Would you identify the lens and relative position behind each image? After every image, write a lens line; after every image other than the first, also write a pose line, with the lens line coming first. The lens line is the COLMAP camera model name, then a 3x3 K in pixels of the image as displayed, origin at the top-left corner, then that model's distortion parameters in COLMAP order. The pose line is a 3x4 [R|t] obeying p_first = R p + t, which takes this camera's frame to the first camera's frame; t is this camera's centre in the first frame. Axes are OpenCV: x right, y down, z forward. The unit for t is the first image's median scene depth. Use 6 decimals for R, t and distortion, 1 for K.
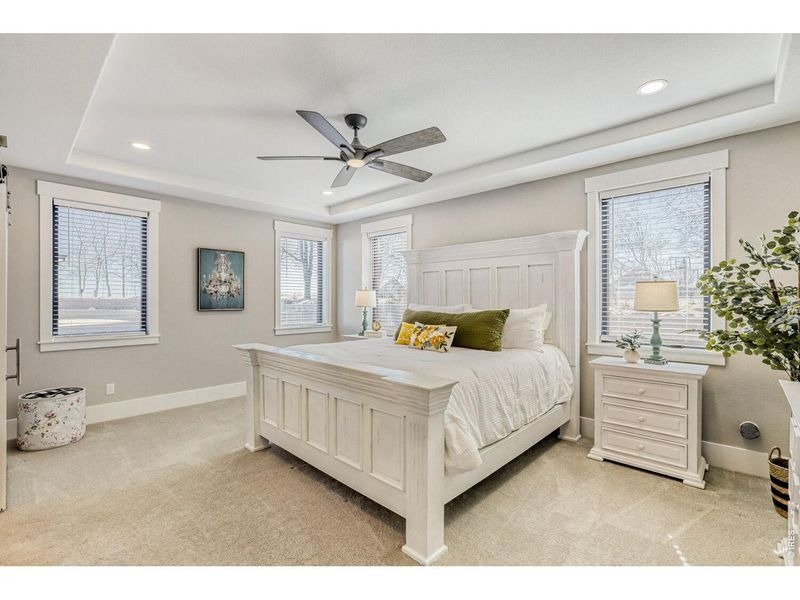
lens RADIAL K [[371.4, 0, 394.1], [0, 371.4, 300.9], [0, 0, 1]] dist [-0.021474, 0.010544]
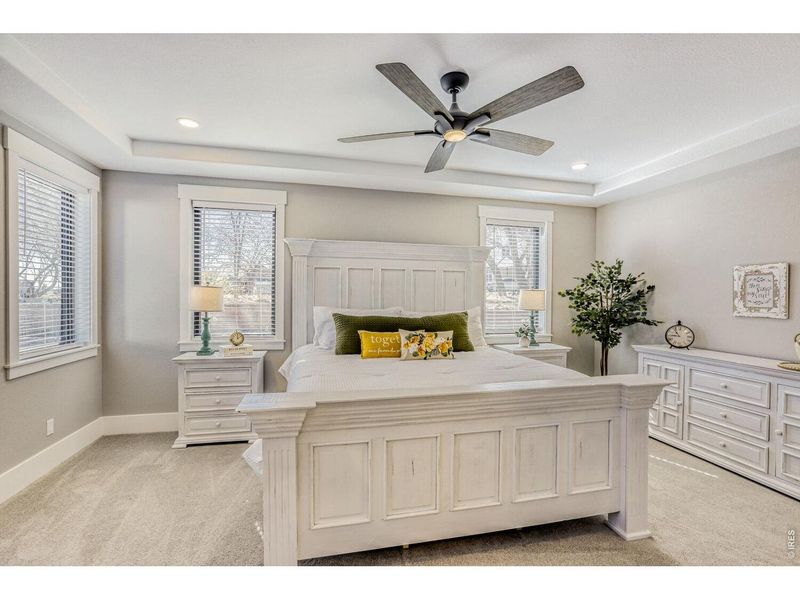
lens RADIAL K [[371.4, 0, 398.6], [0, 371.4, 298.6], [0, 0, 1]] dist [-0.021474, 0.010544]
pose [[0.543301, -0.004458, 0.839526, -0.695152], [-0.006735, 0.999931, 0.009668, -0.024855], [-0.839511, -0.010907, 0.543233, 0.547258]]
